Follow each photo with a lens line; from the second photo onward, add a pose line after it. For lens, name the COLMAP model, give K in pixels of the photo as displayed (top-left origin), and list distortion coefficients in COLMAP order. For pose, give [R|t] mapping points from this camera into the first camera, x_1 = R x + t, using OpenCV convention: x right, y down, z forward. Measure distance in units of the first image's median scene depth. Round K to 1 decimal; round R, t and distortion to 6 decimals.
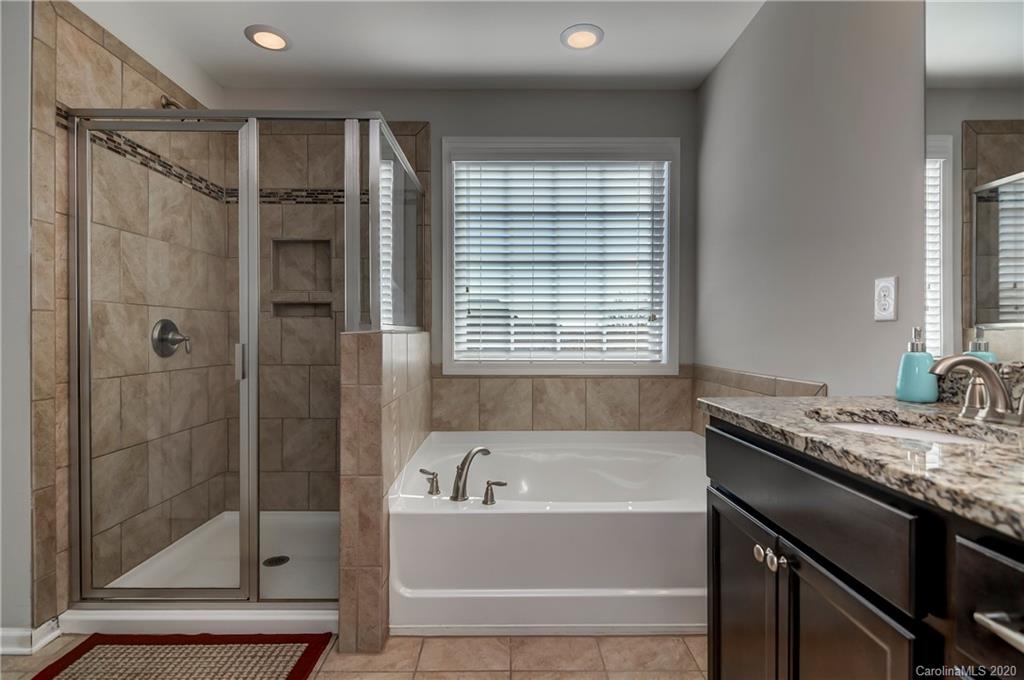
lens RADIAL K [[497.7, 0, 514.9], [0, 497.7, 339.9], [0, 0, 1]] dist [0.012226, -0.008363]
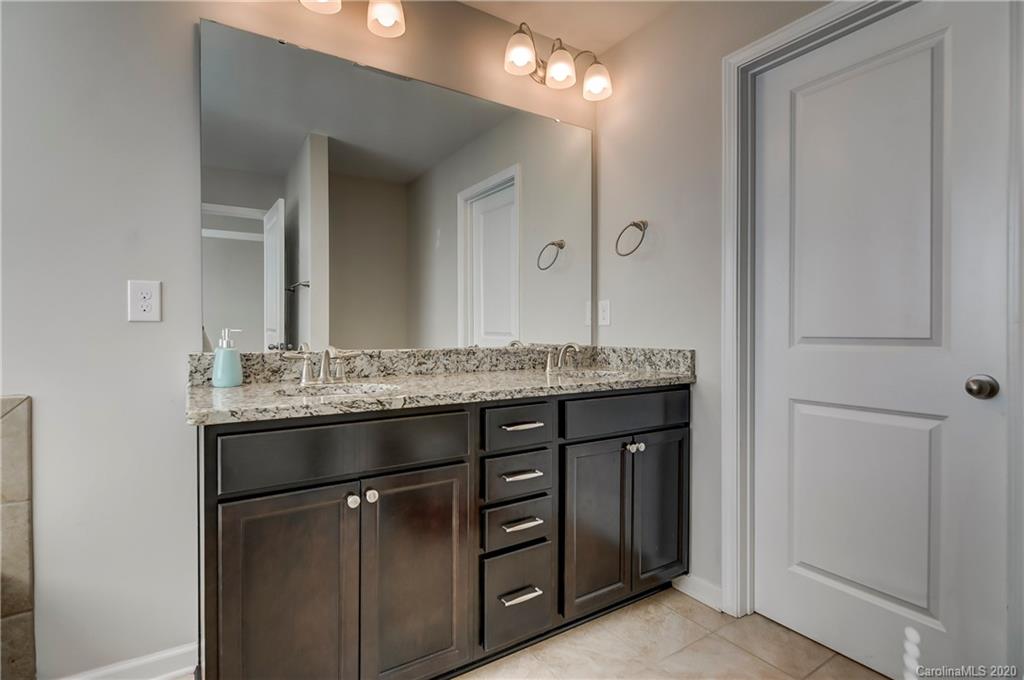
lens RADIAL K [[497.7, 0, 506.4], [0, 497.7, 334.3], [0, 0, 1]] dist [0.012226, -0.008363]
pose [[-0.519311, -0.005264, 0.854569, -0.493864], [0.011686, 0.999844, 0.013260, -0.014183], [-0.854506, 0.016873, -0.519168, 0.790238]]
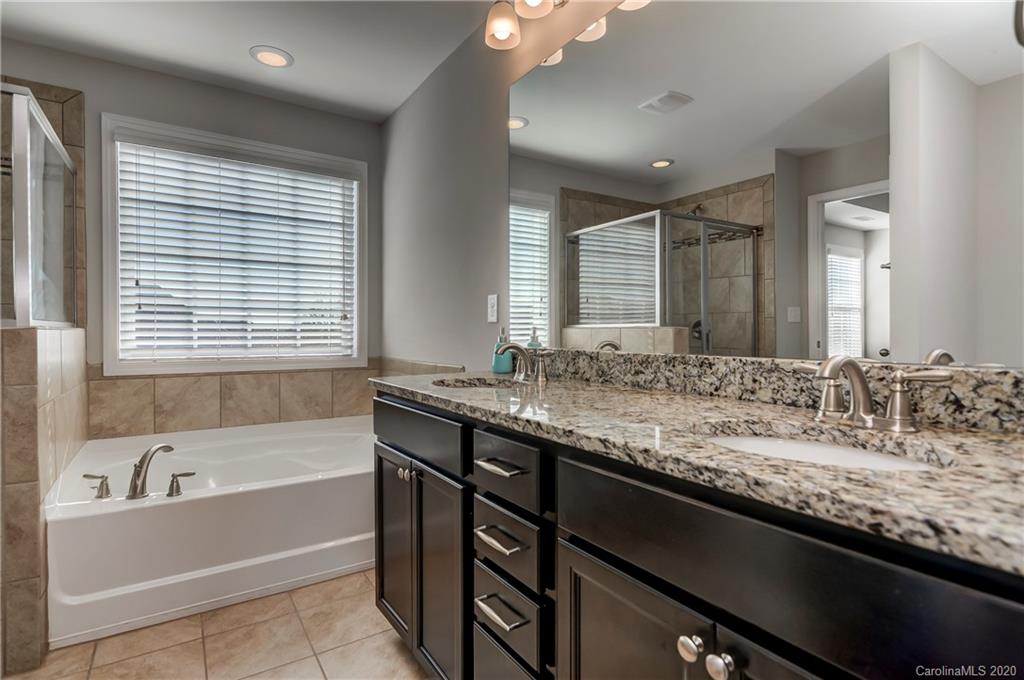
lens RADIAL K [[497.7, 0, 521.4], [0, 497.7, 338.6], [0, 0, 1]] dist [0.012226, -0.008363]
pose [[0.831811, -0.005651, 0.555031, -0.029928], [0.005054, 0.999984, 0.002607, 0.006278], [-0.555037, 0.000637, 0.831826, -0.280835]]
